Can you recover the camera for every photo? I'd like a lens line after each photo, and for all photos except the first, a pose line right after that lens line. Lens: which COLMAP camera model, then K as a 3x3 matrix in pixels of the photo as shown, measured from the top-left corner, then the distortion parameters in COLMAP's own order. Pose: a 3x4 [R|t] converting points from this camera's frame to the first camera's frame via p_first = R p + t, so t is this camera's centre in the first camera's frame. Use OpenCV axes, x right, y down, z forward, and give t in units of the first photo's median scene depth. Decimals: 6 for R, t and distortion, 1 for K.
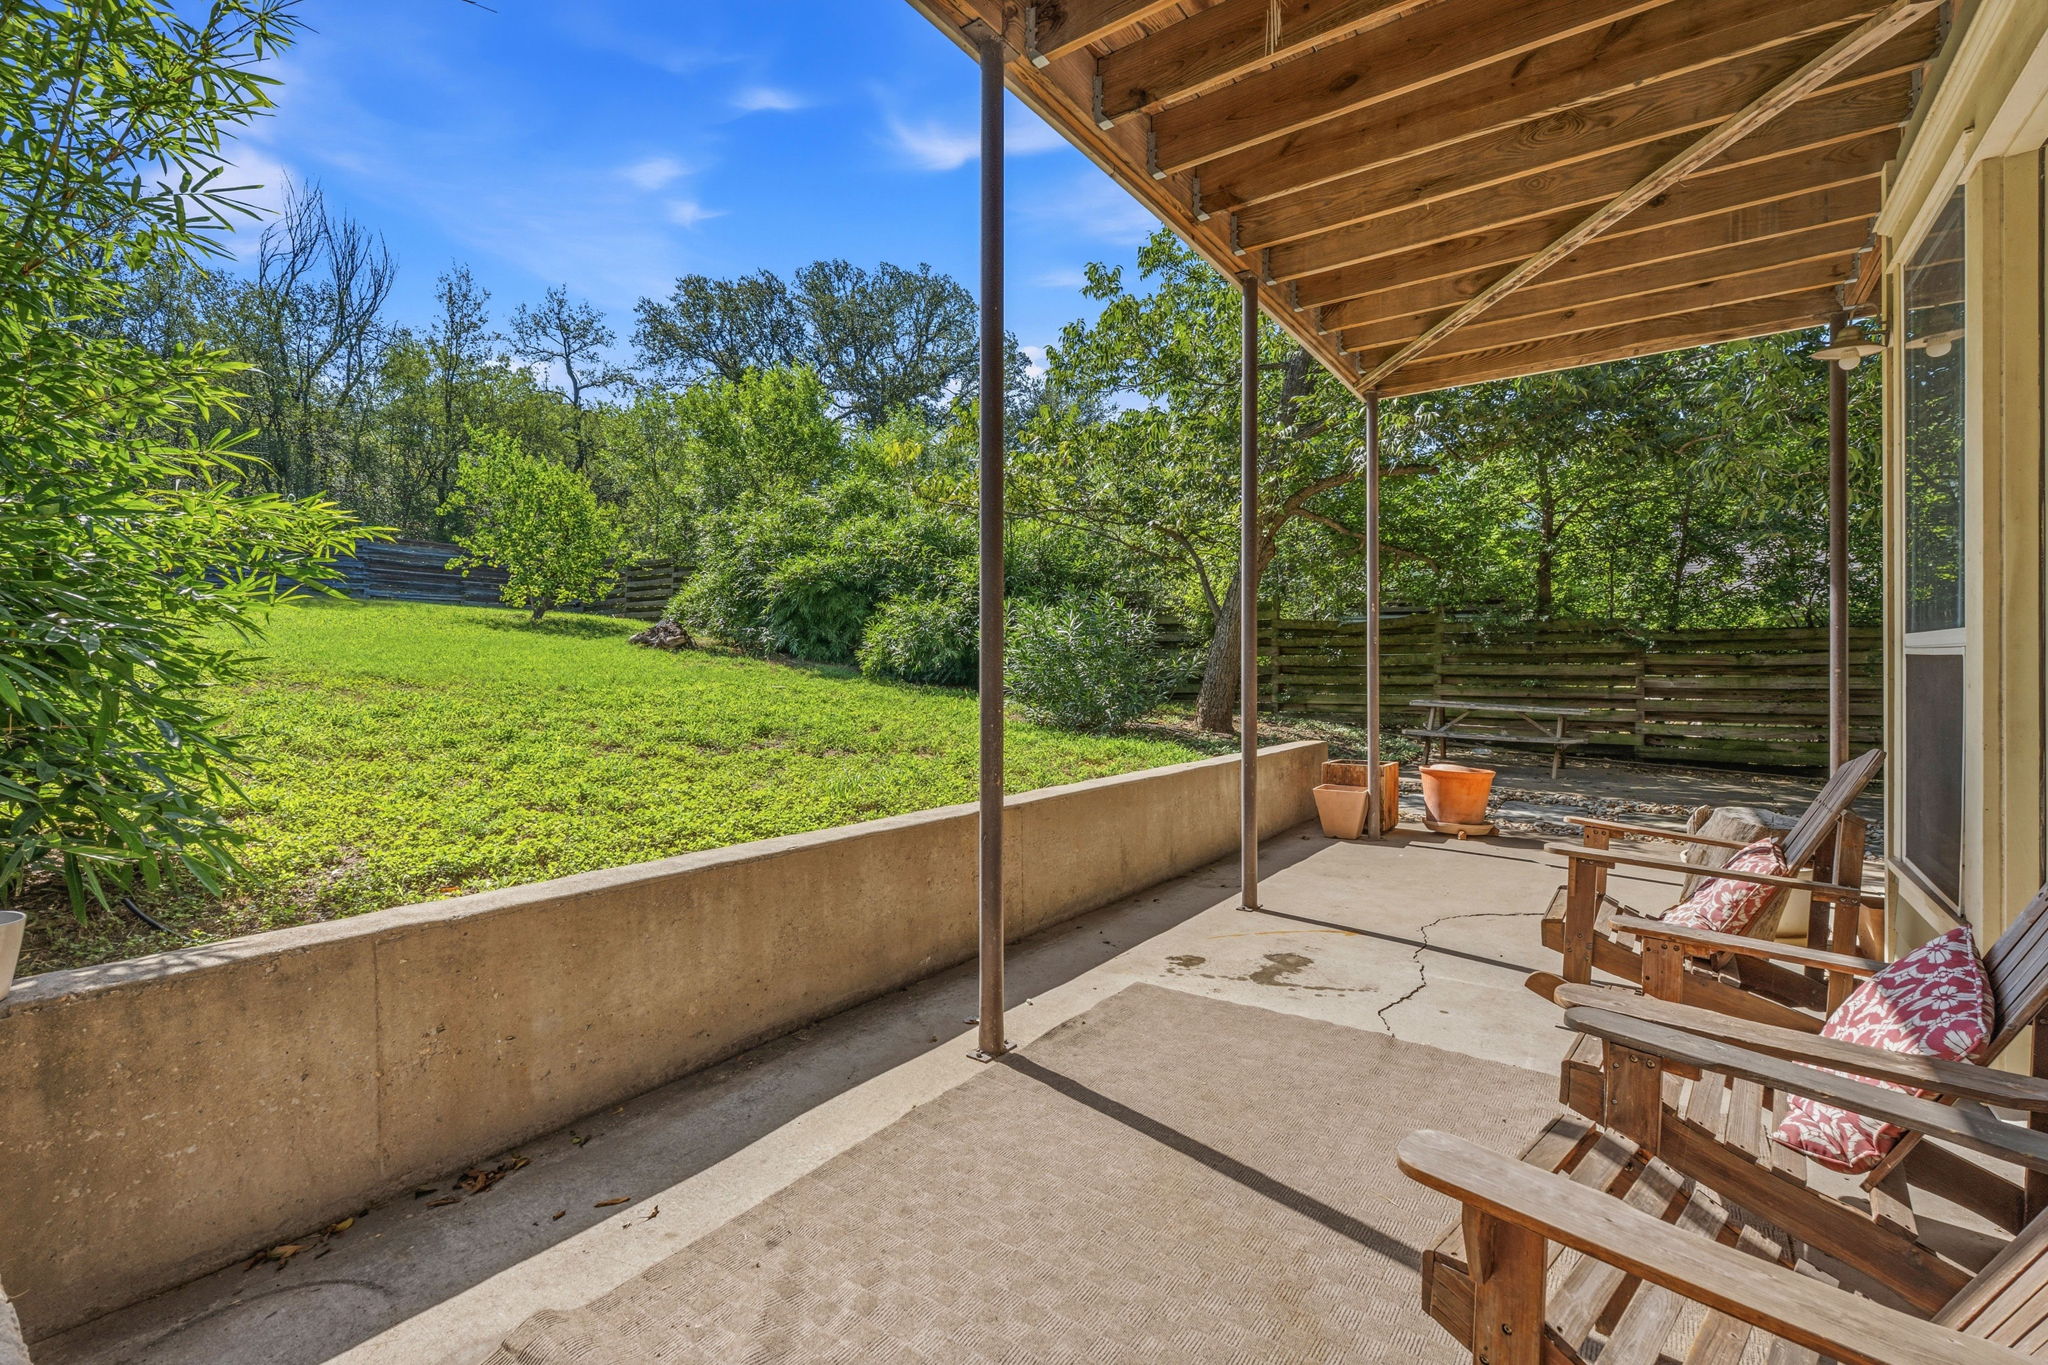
lens RADIAL K [[916.7, 0, 1028.4], [0, 916.7, 674.8], [0, 0, 1]] dist [-0.002154, -0.000227]
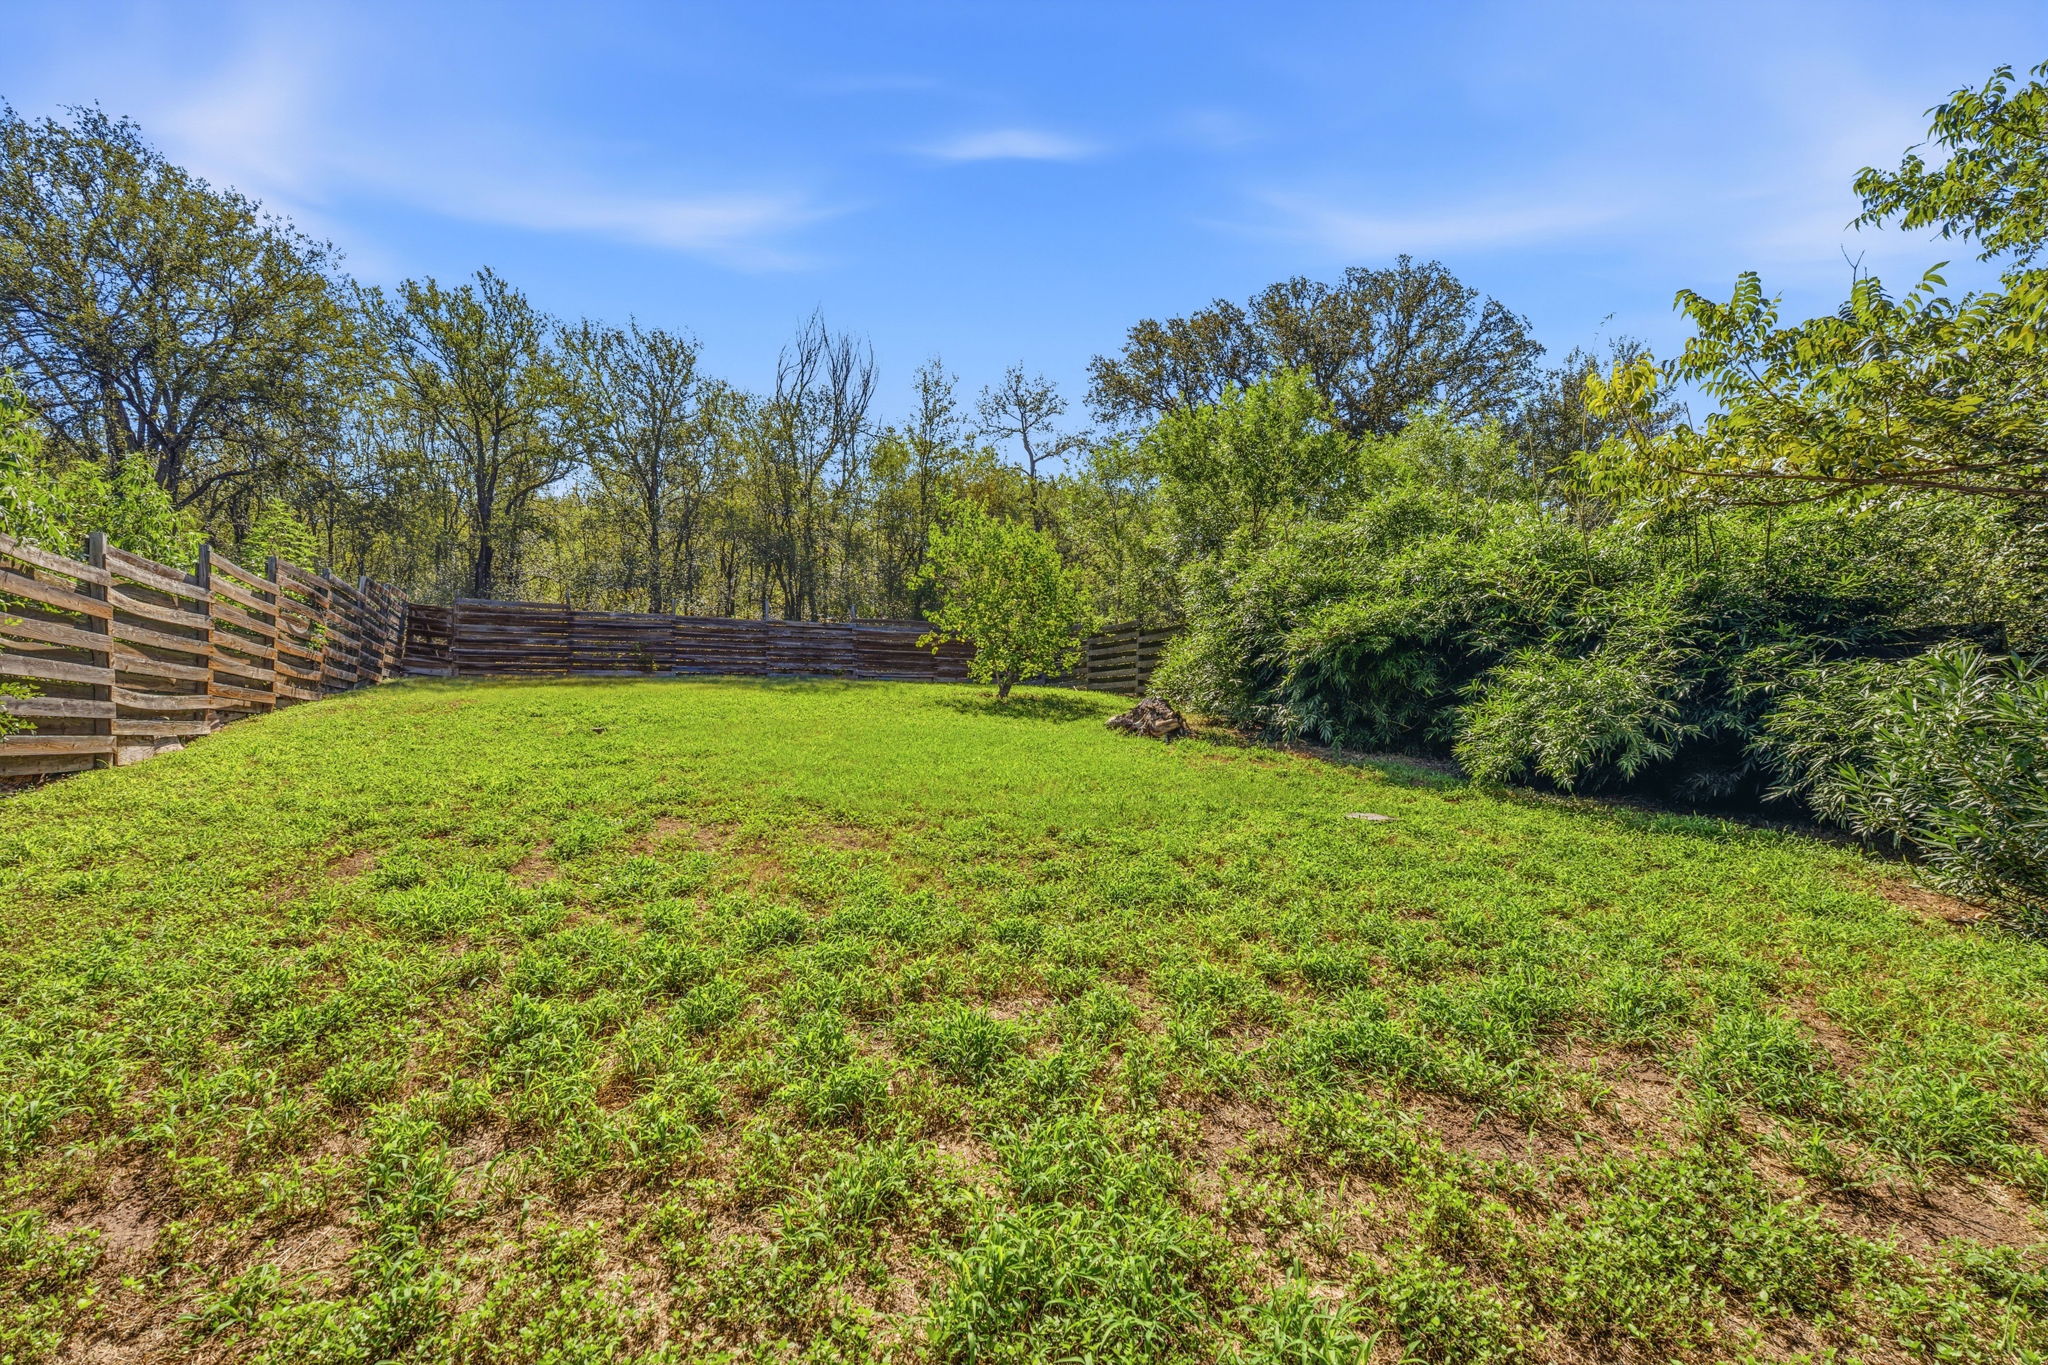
lens RADIAL K [[916.7, 0, 1028.4], [0, 916.7, 674.8], [0, 0, 1]] dist [-0.002154, -0.000227]
pose [[0.896358, -0.037225, -0.441765, -0.095683], [0.009891, 0.997900, -0.064019, -0.020259], [0.443220, 0.053014, 0.894844, 0.168490]]
